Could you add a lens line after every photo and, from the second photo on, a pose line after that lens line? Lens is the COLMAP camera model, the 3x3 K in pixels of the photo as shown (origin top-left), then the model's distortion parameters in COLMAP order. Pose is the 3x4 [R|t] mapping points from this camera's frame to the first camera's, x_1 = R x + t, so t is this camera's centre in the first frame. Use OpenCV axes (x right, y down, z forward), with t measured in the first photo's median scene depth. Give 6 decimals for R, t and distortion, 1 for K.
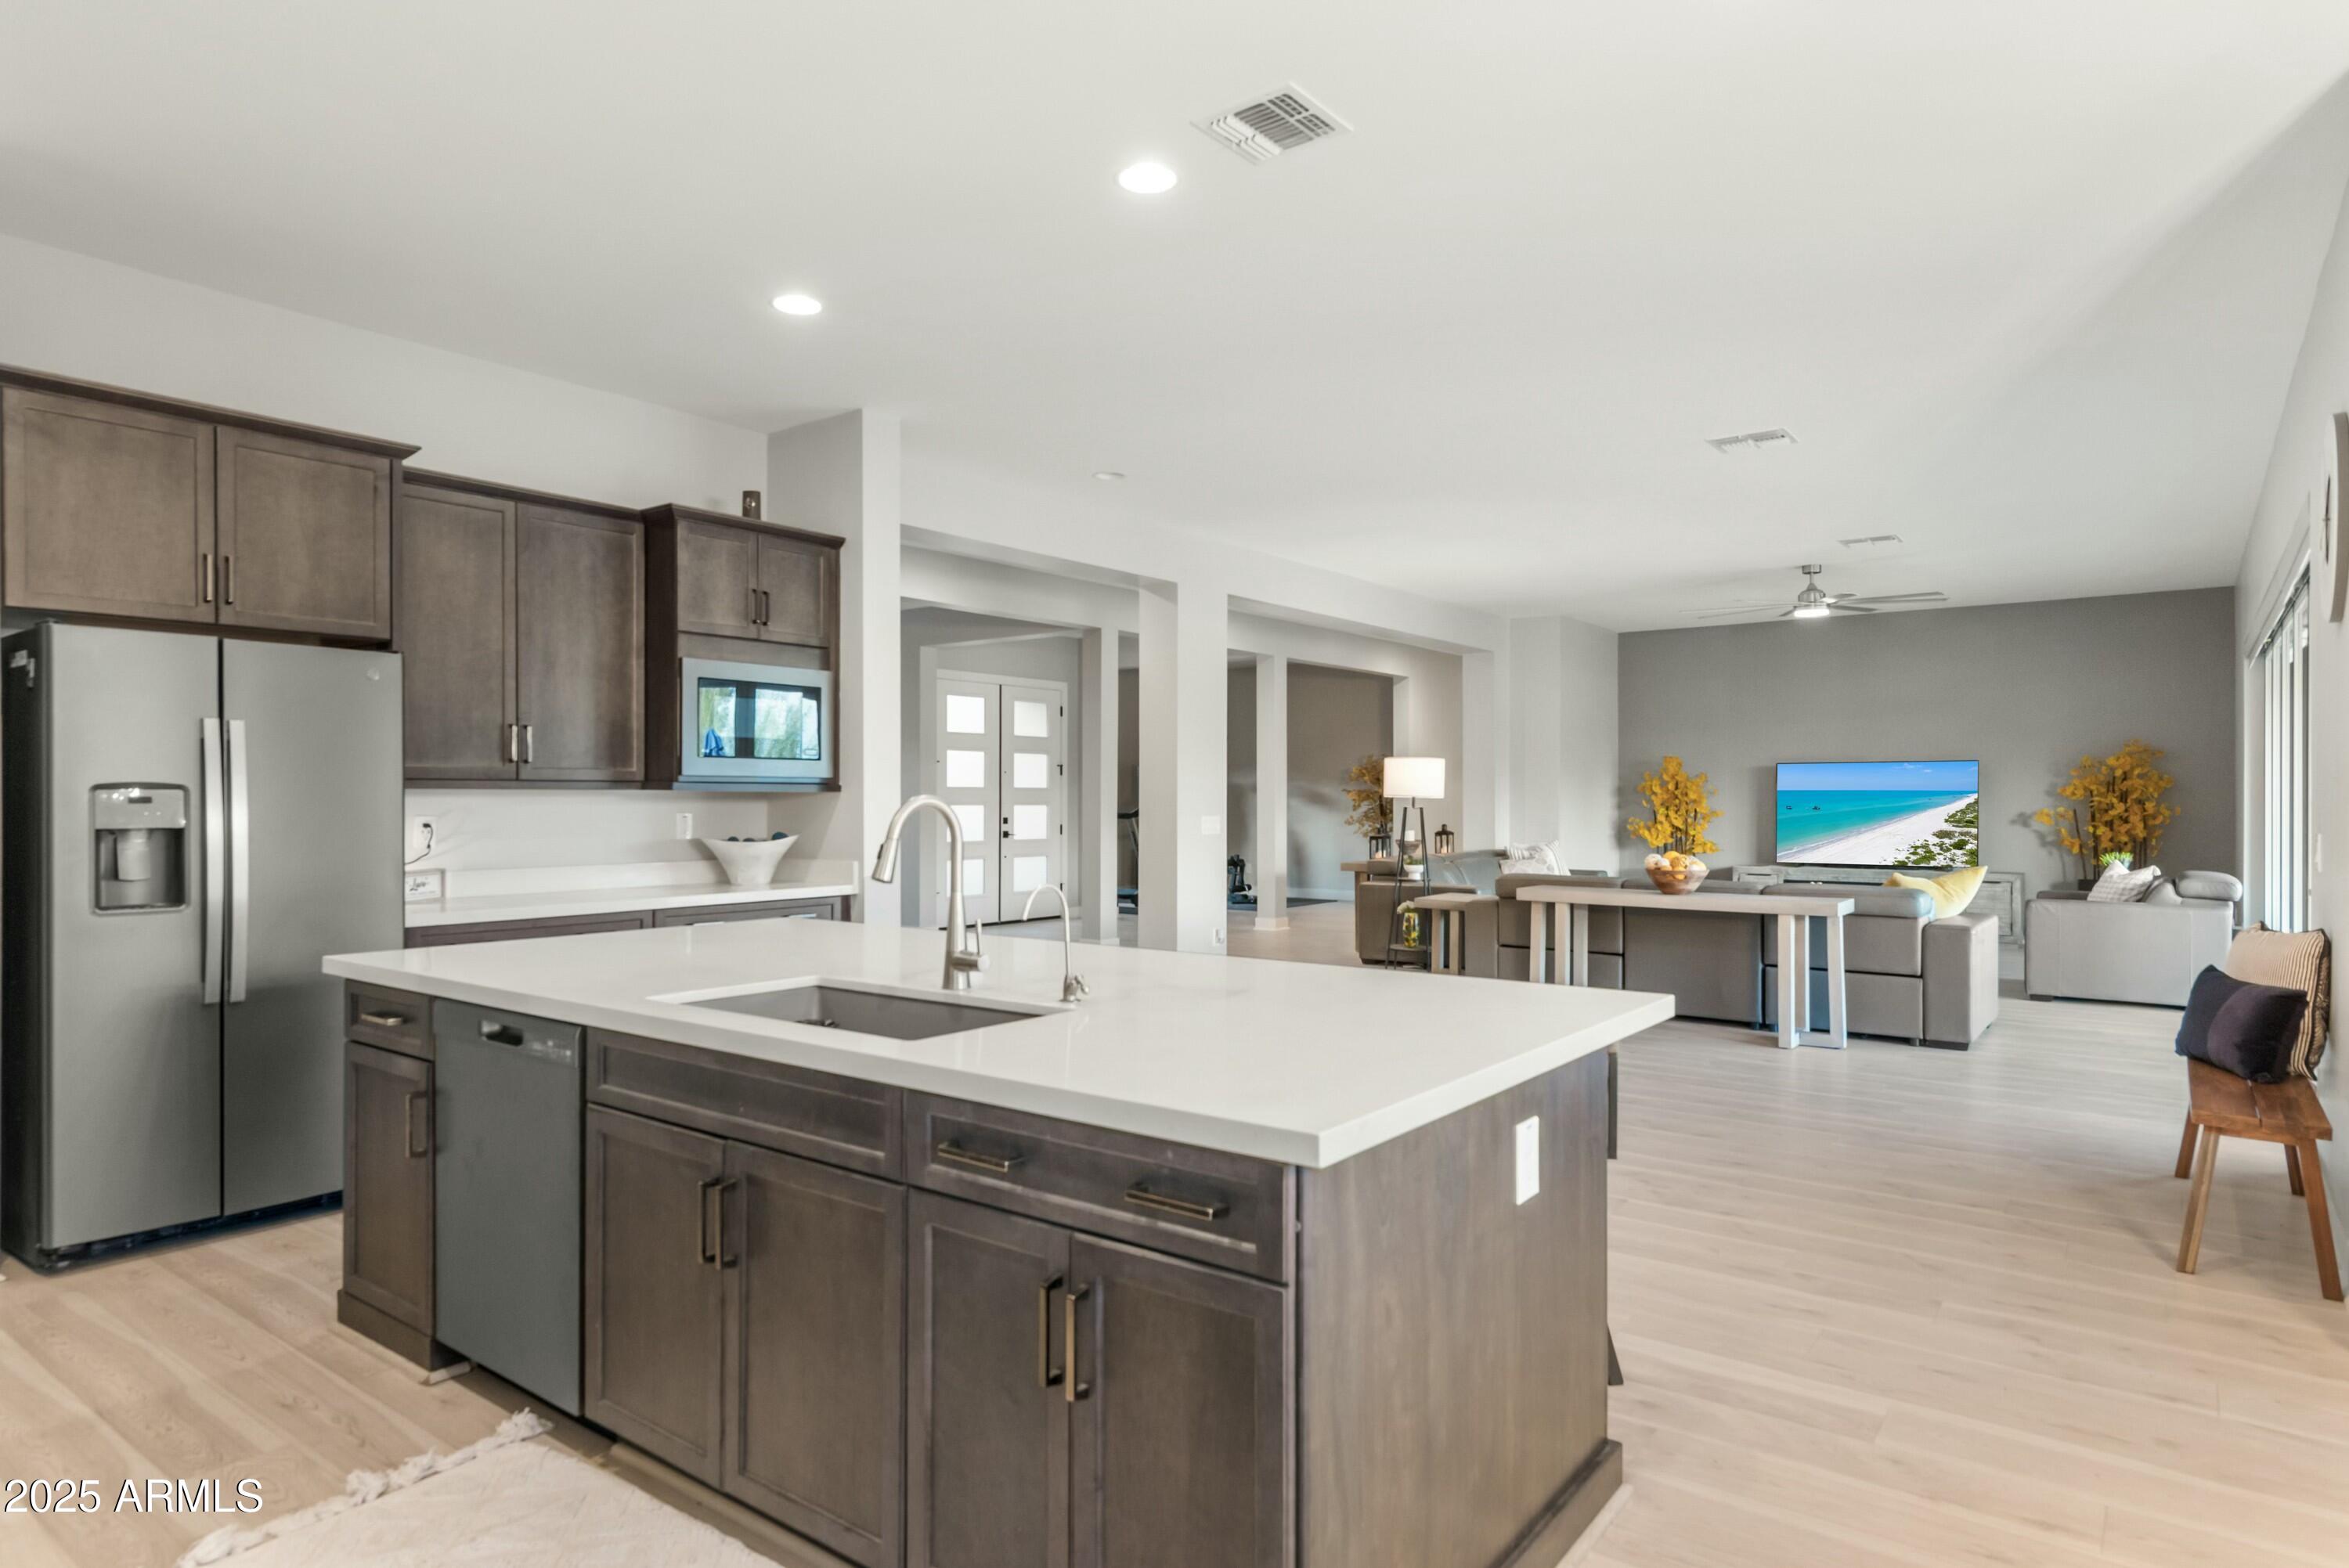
lens RADIAL K [[1335.5, 0, 1172.1], [0, 1335.5, 792.7], [0, 0, 1]] dist [-0.000242, -0.000154]
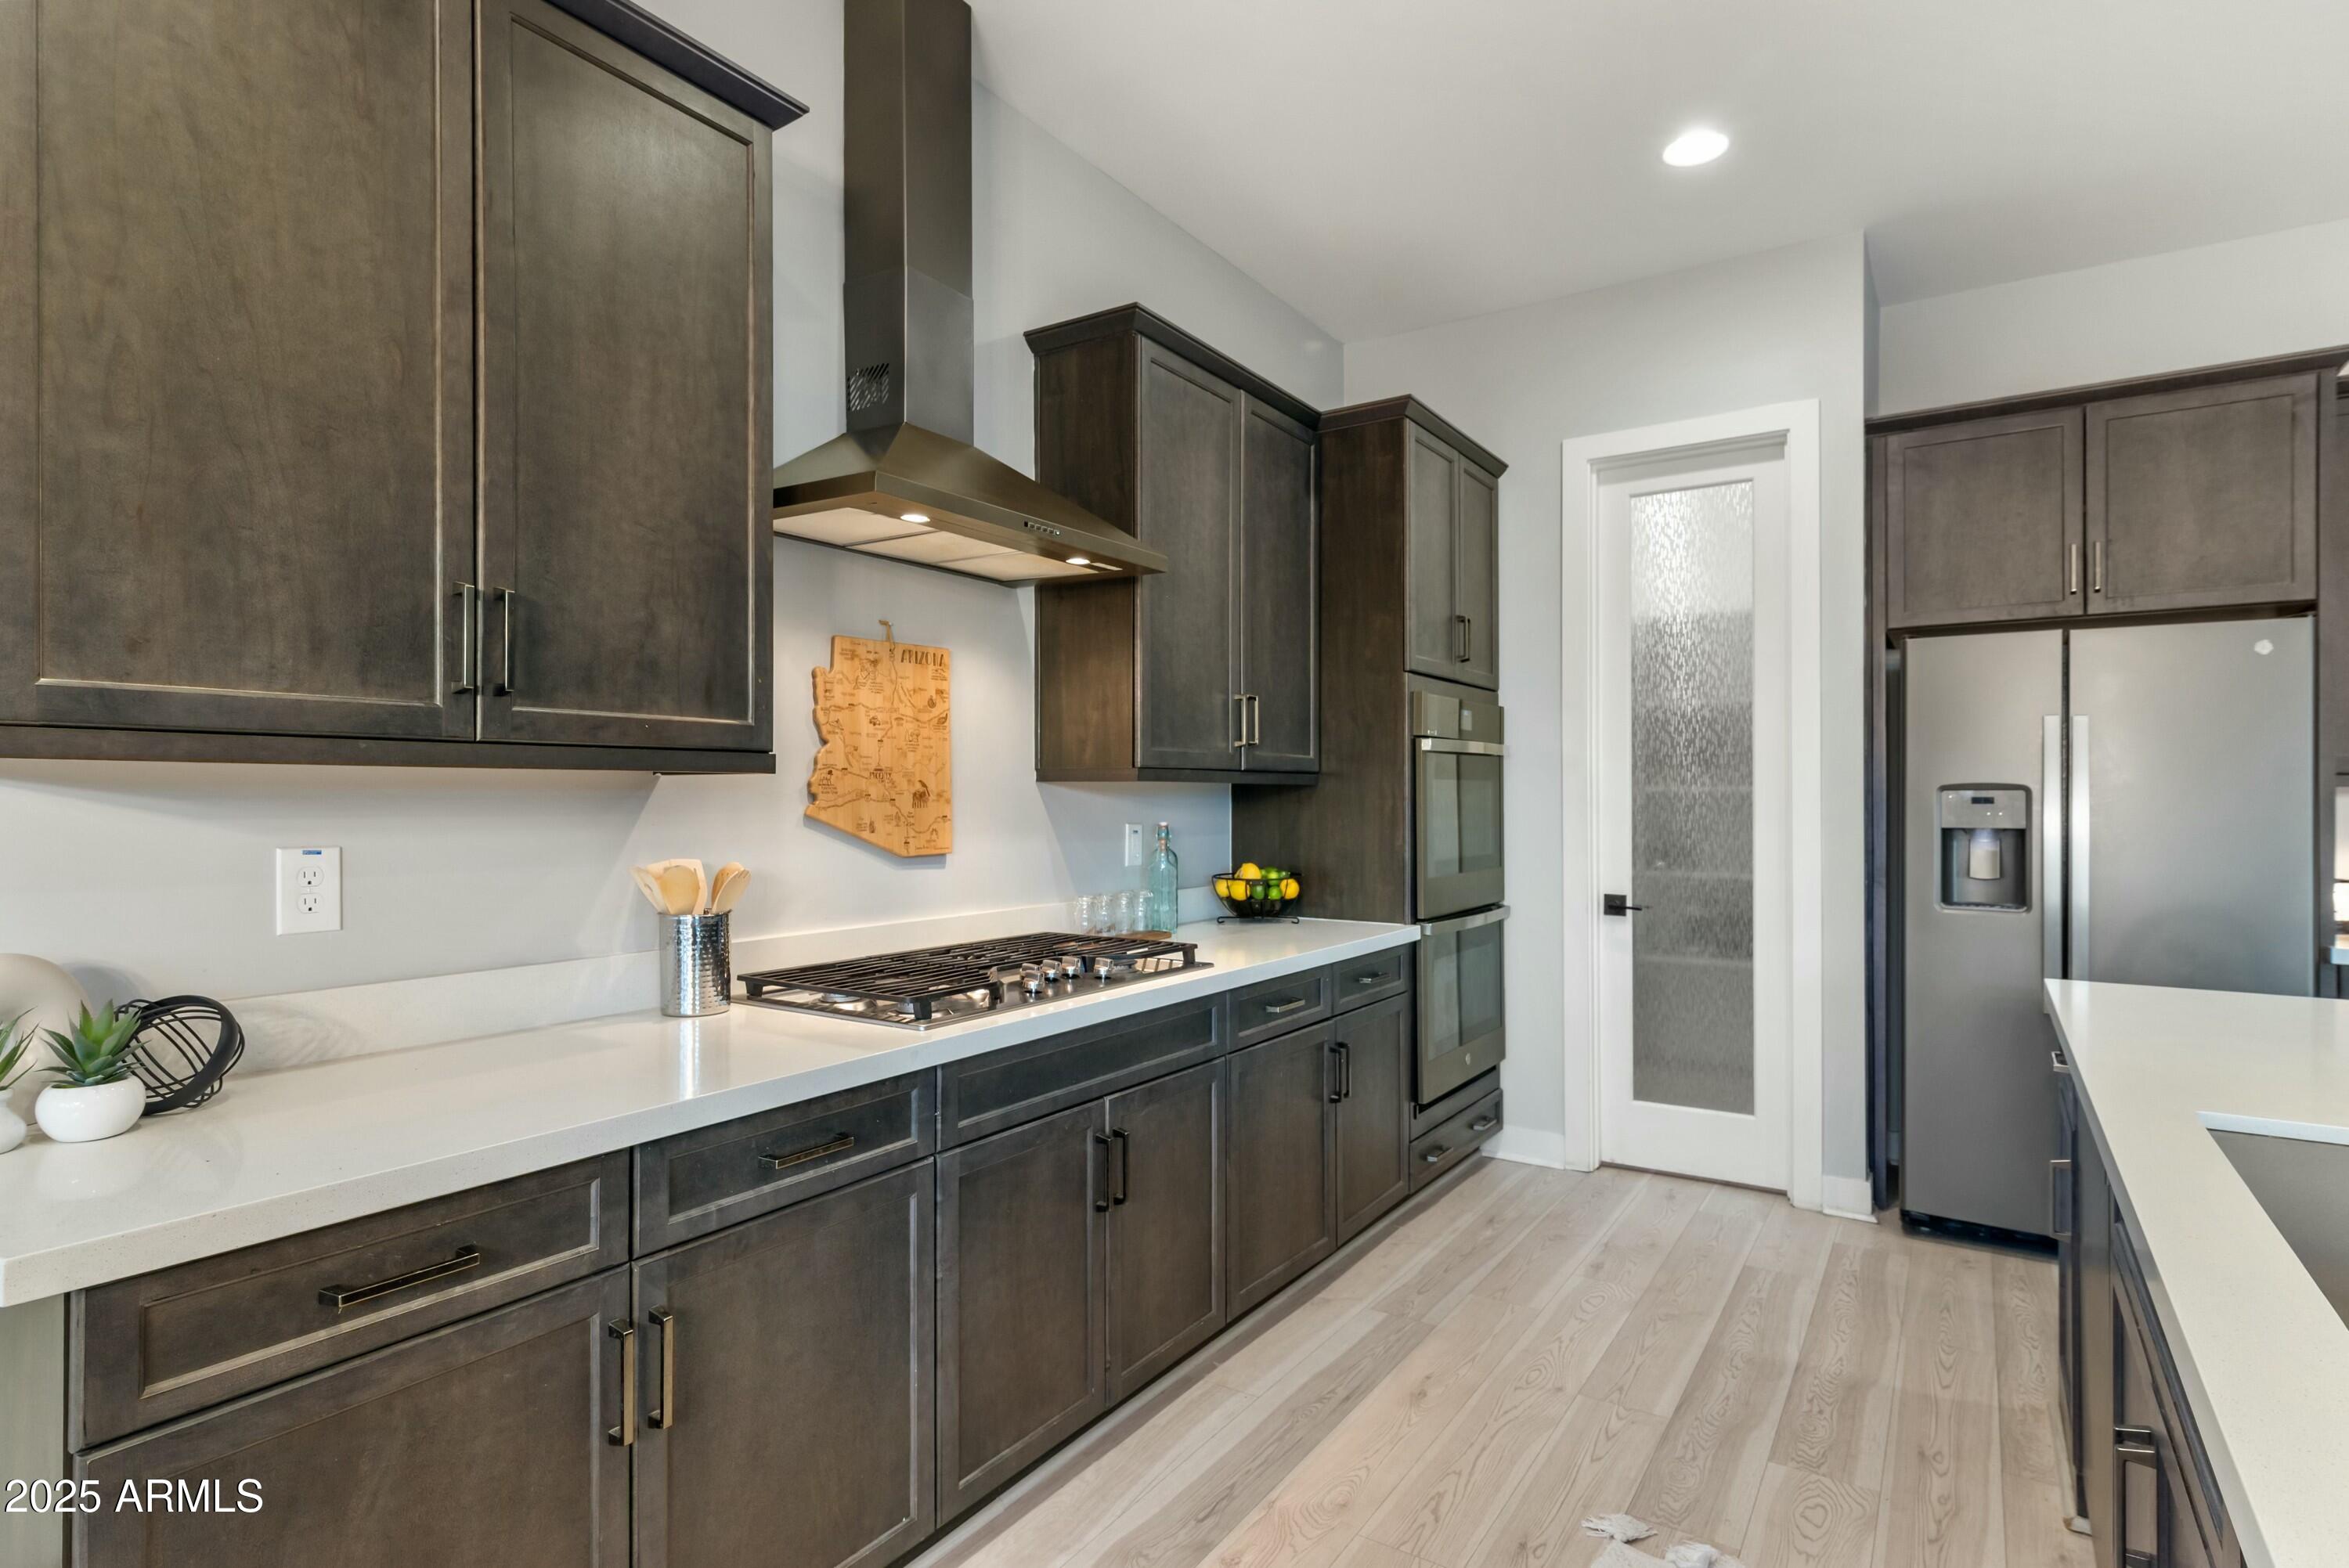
lens RADIAL K [[1213.2, 0, 1177.0], [0, 1213.2, 790.5], [0, 0, 1]] dist [0.013482, -0.000658]
pose [[0.071588, -0.005039, -0.997422, 0.110904], [0.003374, 0.999983, -0.004810, 0.000291], [0.997429, -0.003021, 0.071604, 0.314589]]
